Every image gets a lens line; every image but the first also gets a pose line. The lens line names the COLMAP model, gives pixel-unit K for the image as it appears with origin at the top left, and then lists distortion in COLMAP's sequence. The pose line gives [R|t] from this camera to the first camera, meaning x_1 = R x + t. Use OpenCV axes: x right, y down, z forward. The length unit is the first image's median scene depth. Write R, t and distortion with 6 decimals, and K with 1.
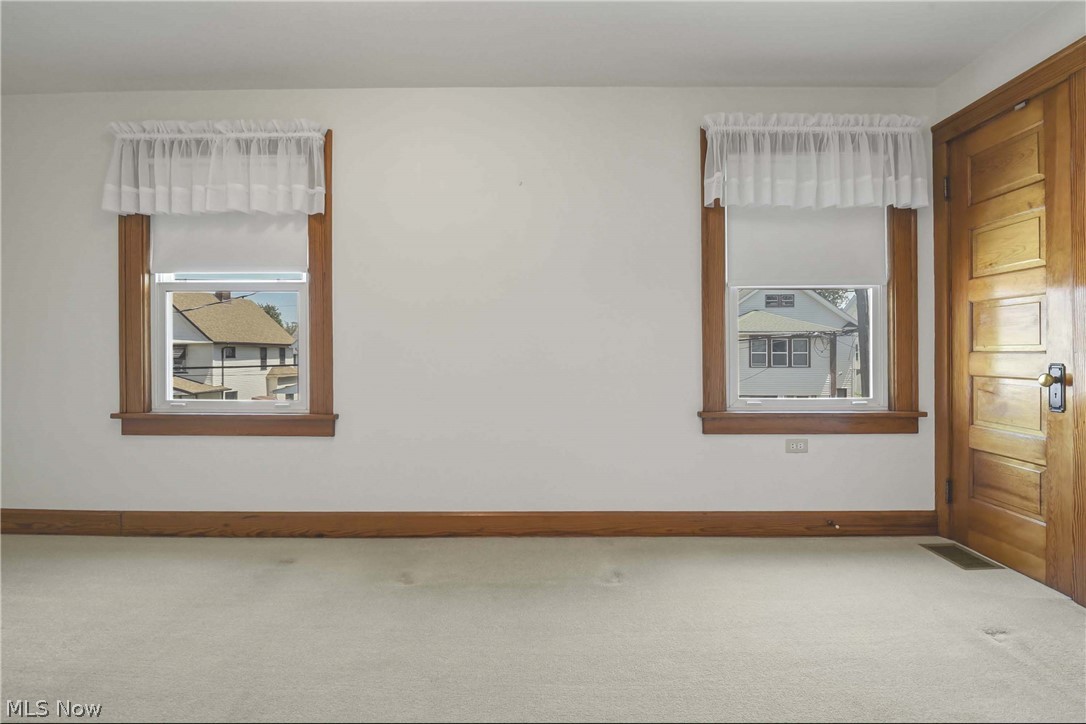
lens RADIAL K [[491.2, 0, 572.4], [0, 491.2, 355.7], [0, 0, 1]] dist [-0.017363, -0.003461]
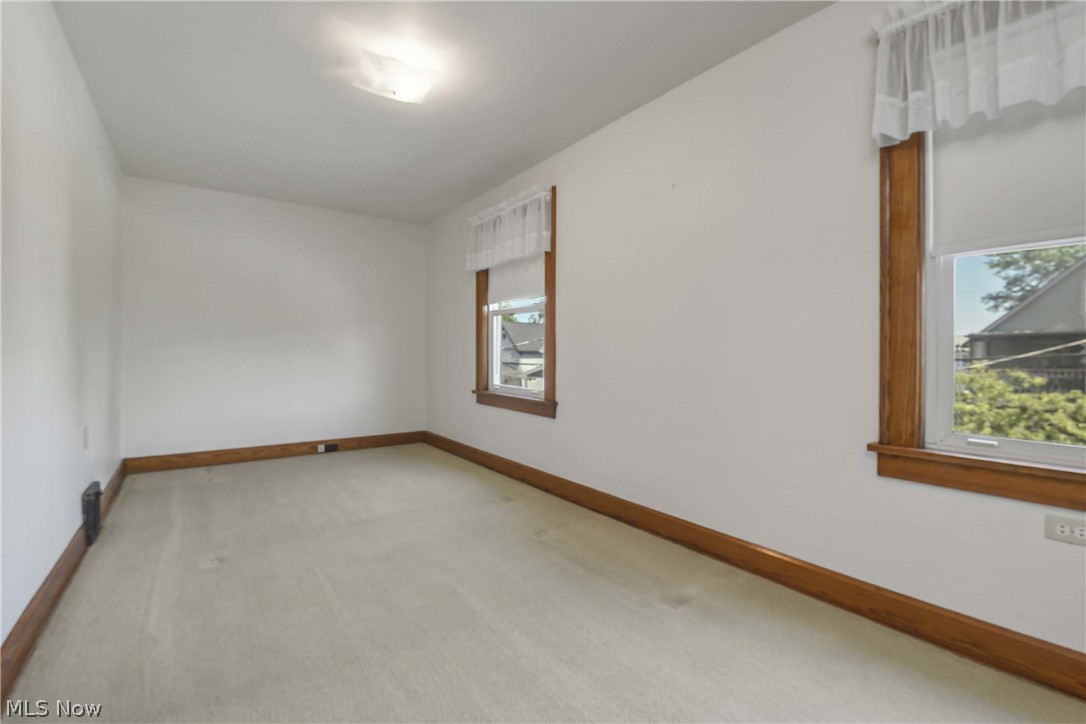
lens RADIAL K [[491.2, 0, 537.1], [0, 491.2, 353.5], [0, 0, 1]] dist [-0.017363, -0.003461]
pose [[0.561703, 0.004194, -0.827328, 0.578761], [-0.002006, 0.999991, 0.003707, -0.014643], [0.827337, -0.000423, 0.561706, 0.216918]]
